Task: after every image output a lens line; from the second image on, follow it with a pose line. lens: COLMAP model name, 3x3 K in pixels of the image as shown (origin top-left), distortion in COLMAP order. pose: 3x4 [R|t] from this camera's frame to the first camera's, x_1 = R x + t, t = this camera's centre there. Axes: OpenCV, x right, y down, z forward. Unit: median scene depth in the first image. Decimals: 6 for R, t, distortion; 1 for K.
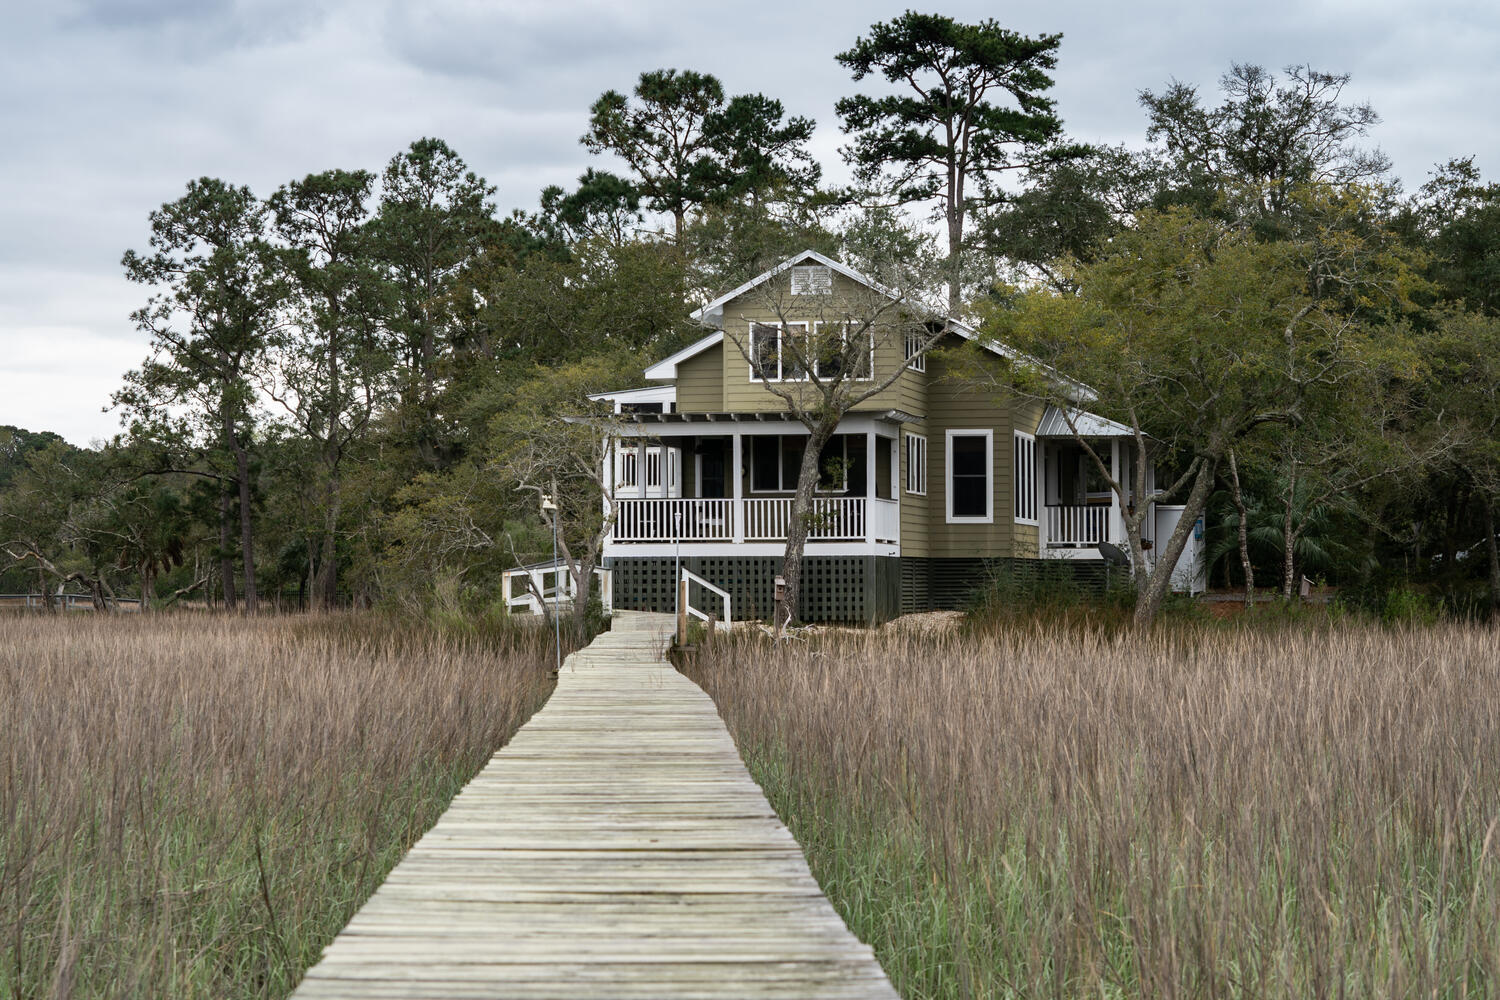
lens RADIAL K [[2075.6, 0, 750.0], [0, 2075.6, 500.0], [0, 0, 1]] dist [0.193336, 0.011860]
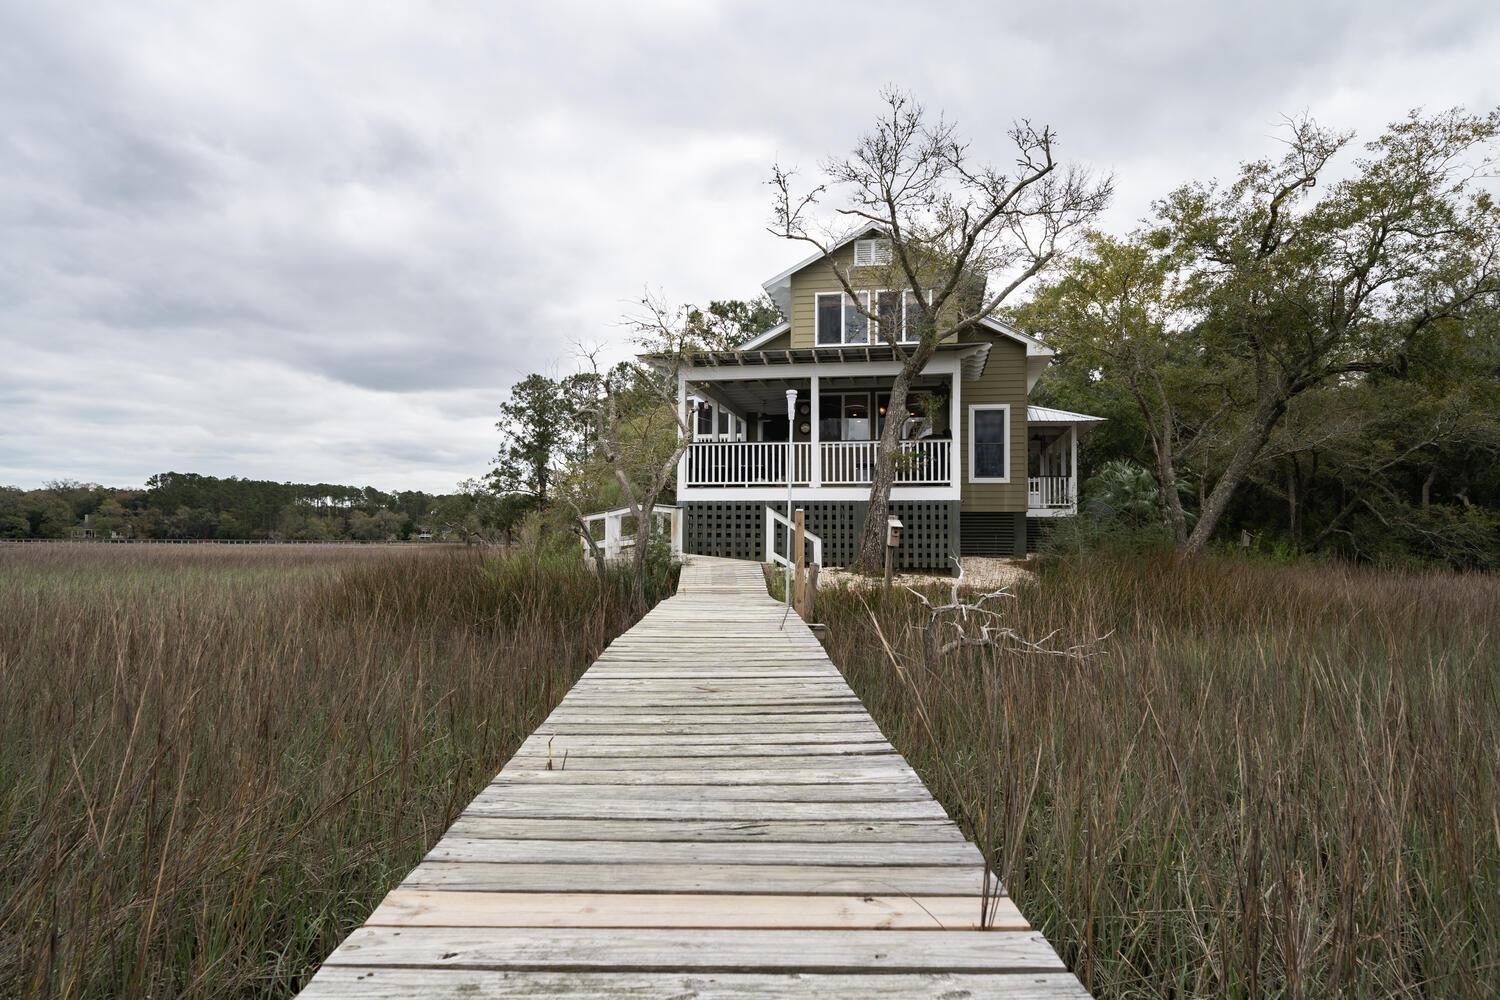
lens RADIAL K [[763.2, 0, 750.0], [0, 763.2, 500.0], [0, 0, 1]] dist [0.001343, 0.000318]
pose [[0.999945, 0.009632, 0.004267, -0.037841], [-0.009578, 0.999876, -0.012524, 0.031487], [-0.004387, 0.012482, 0.999912, 0.641896]]
